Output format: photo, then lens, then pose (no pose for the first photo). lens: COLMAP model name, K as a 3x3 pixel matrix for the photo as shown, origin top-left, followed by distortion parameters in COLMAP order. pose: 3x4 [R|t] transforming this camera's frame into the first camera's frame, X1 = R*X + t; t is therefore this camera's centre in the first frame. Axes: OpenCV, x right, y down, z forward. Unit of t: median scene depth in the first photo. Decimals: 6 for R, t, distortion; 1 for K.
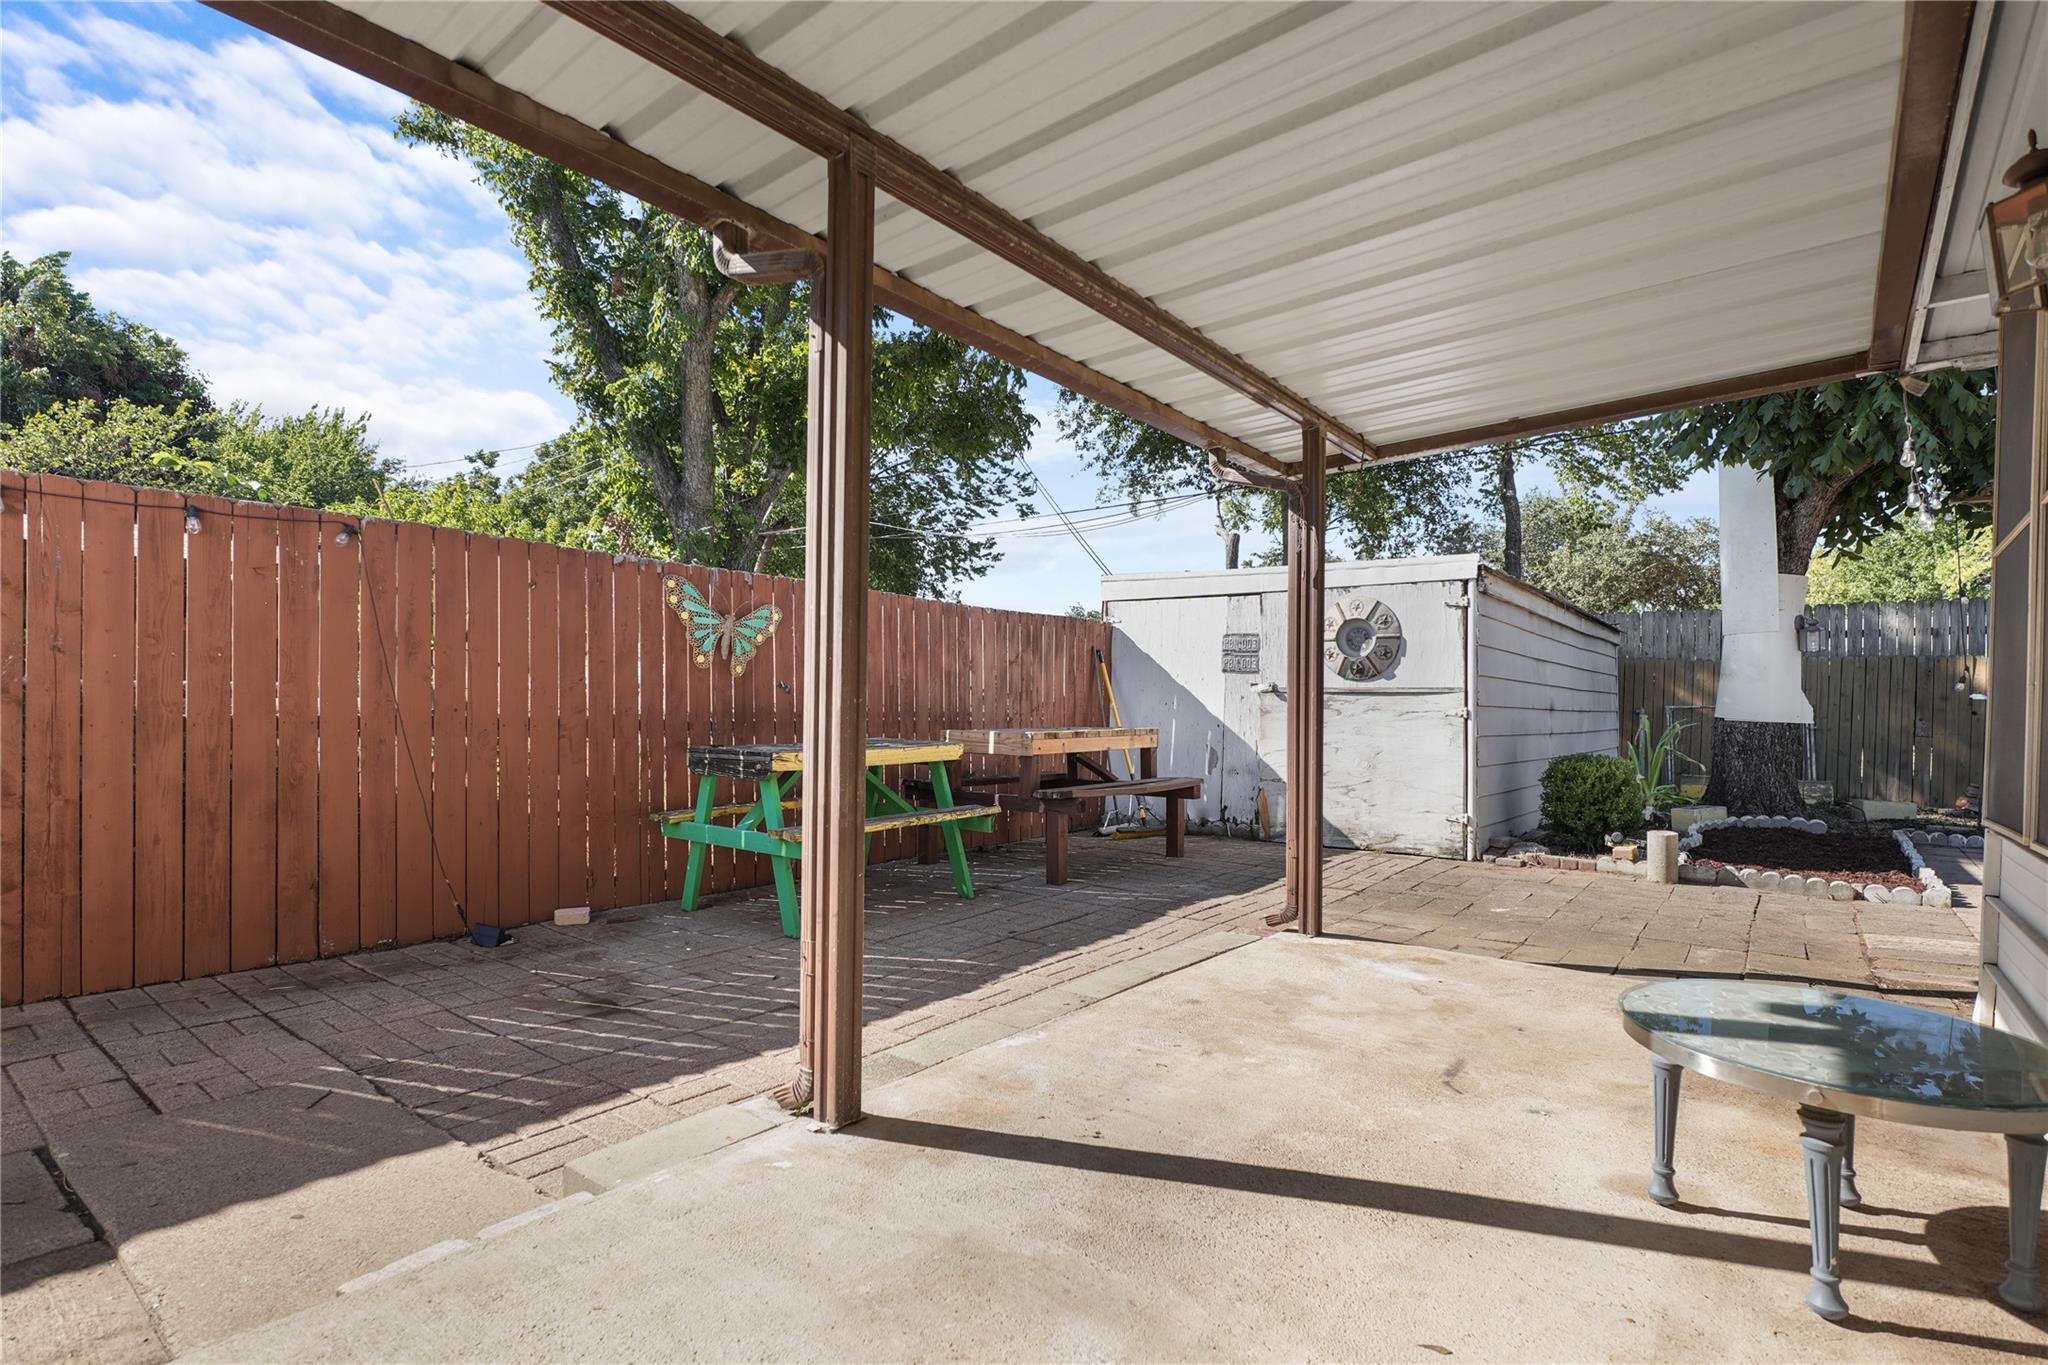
lens RADIAL K [[973.7, 0, 1023.0], [0, 973.7, 701.9], [0, 0, 1]] dist [-0.000560, 0.000009]
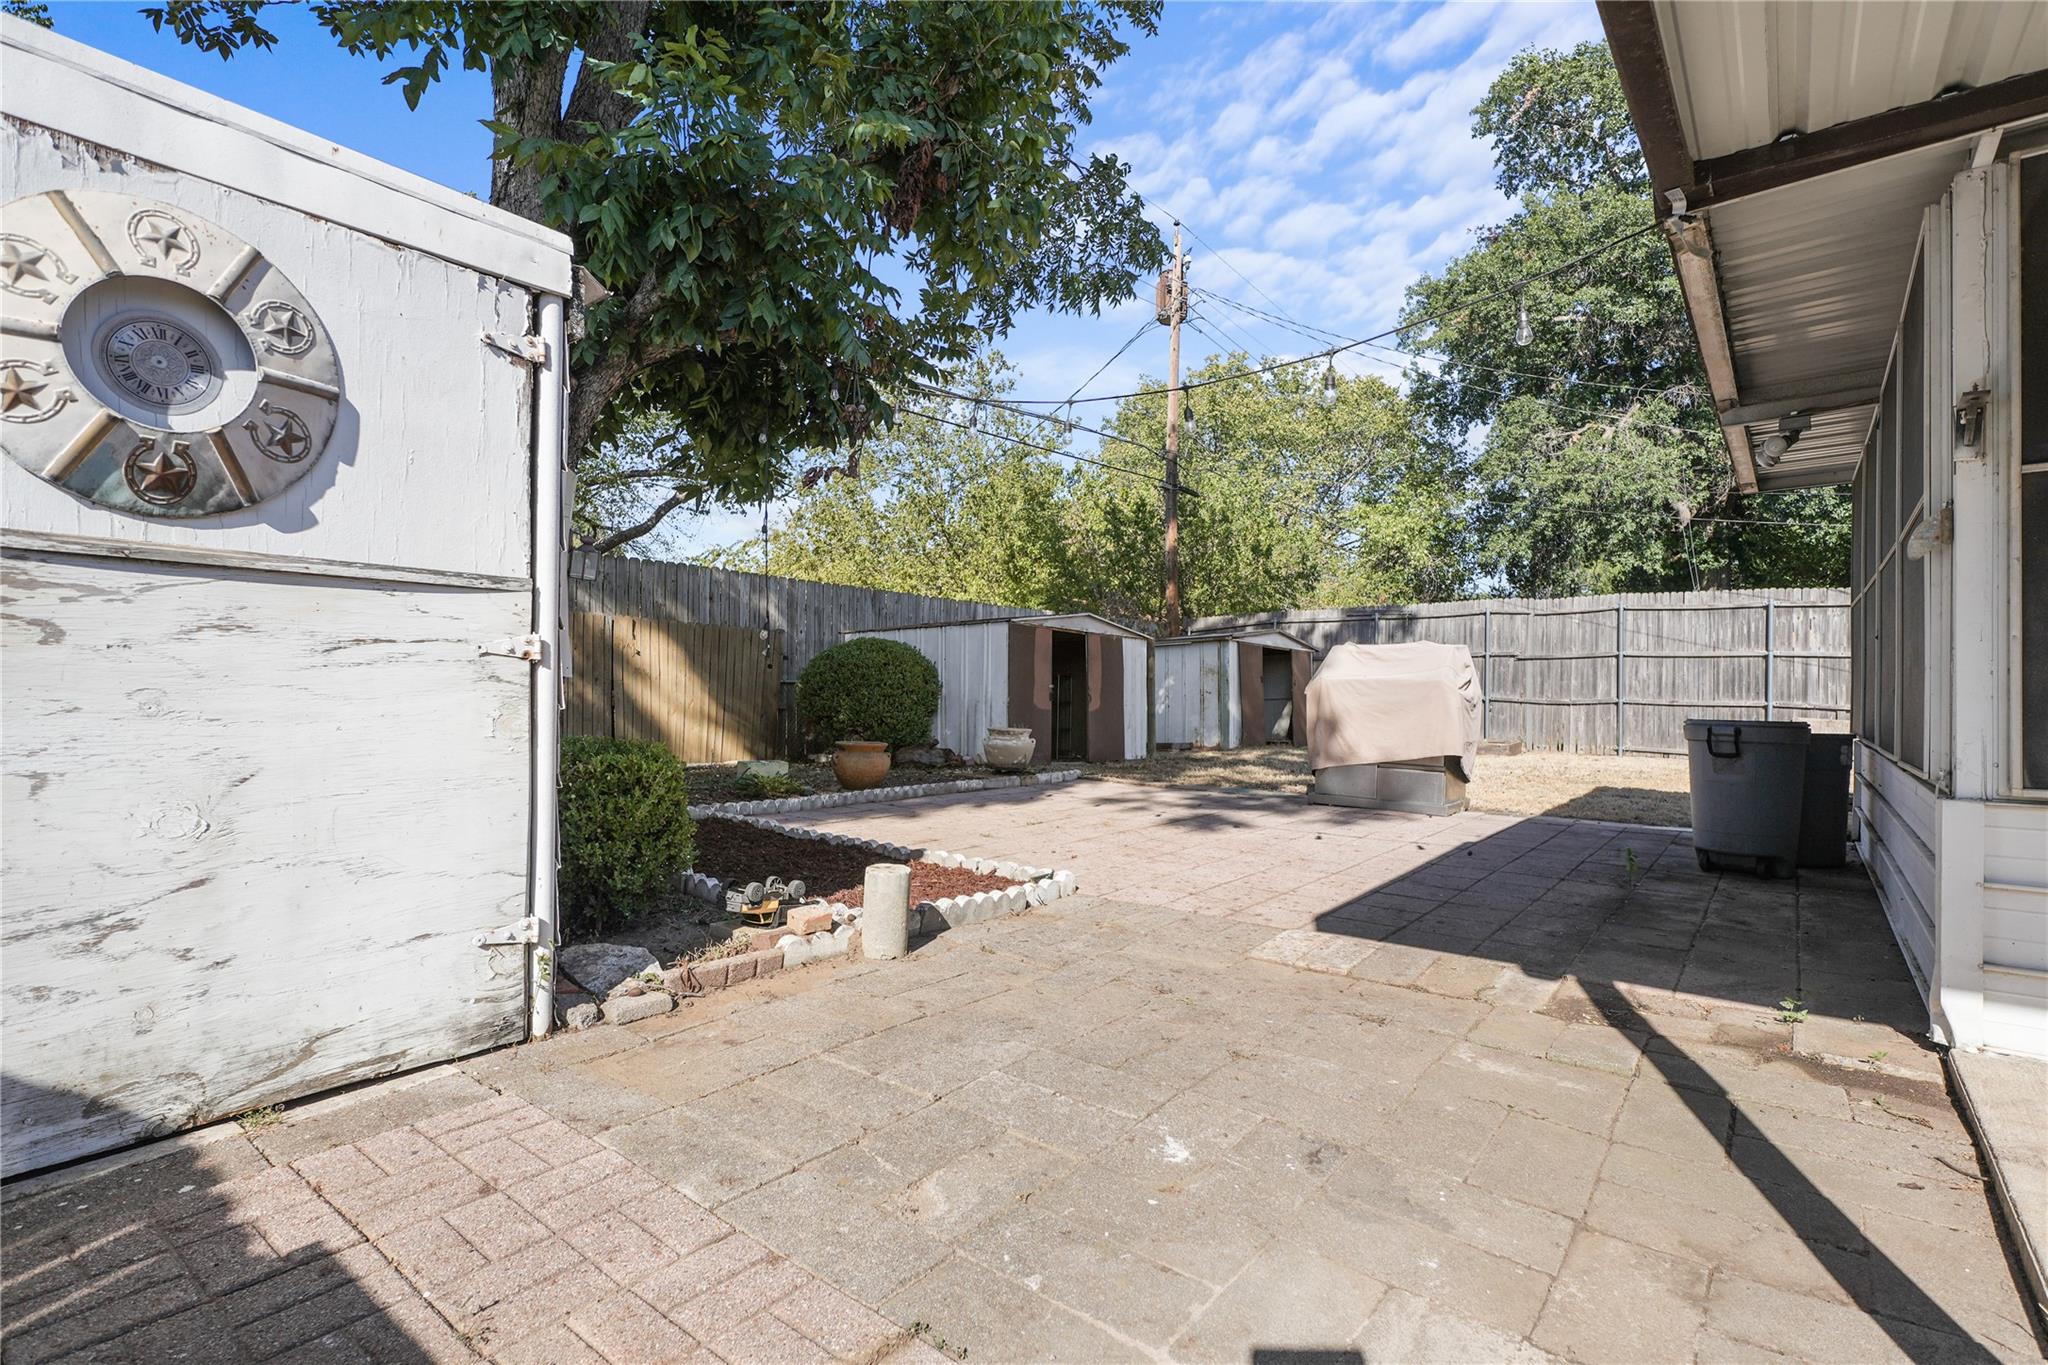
lens RADIAL K [[973.7, 0, 1019.7], [0, 973.7, 688.1], [0, 0, 1]] dist [-0.000560, 0.000009]
pose [[0.003545, -0.006283, 0.999974, 0.077213], [-0.014156, 0.999880, 0.006333, 0.020874], [-0.999894, -0.014179, 0.003455, 0.778027]]
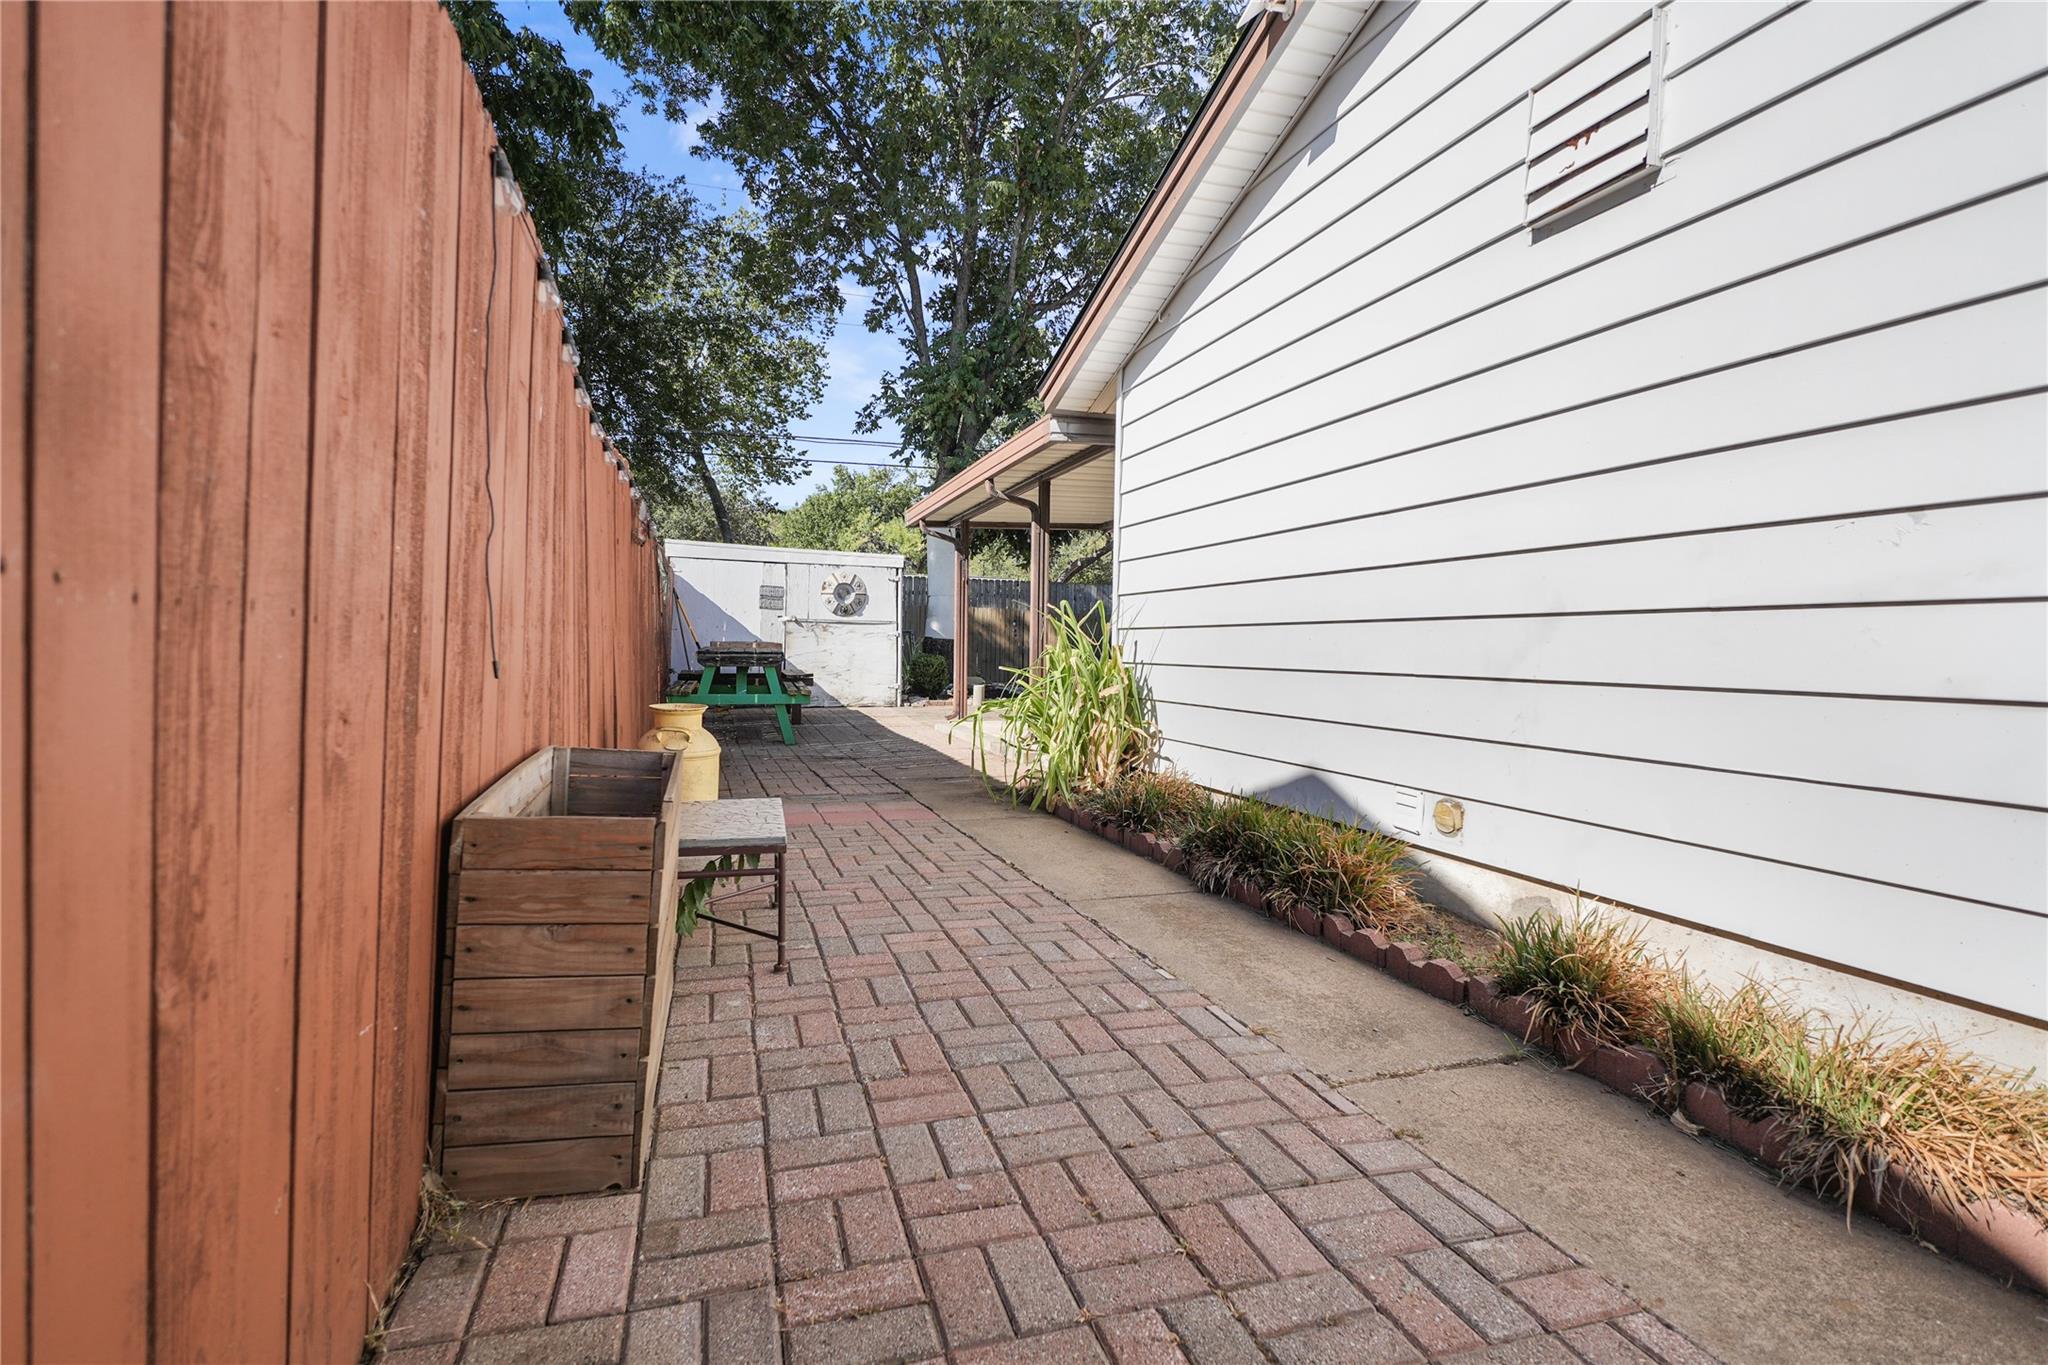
lens RADIAL K [[973.7, 0, 1020.4], [0, 973.7, 676.7], [0, 0, 1]] dist [-0.000560, 0.000009]
pose [[0.556792, -0.035181, 0.829906, -1.043971], [-0.012174, 0.998650, 0.050502, -0.004748], [-0.830563, -0.038223, 0.555612, -0.329866]]
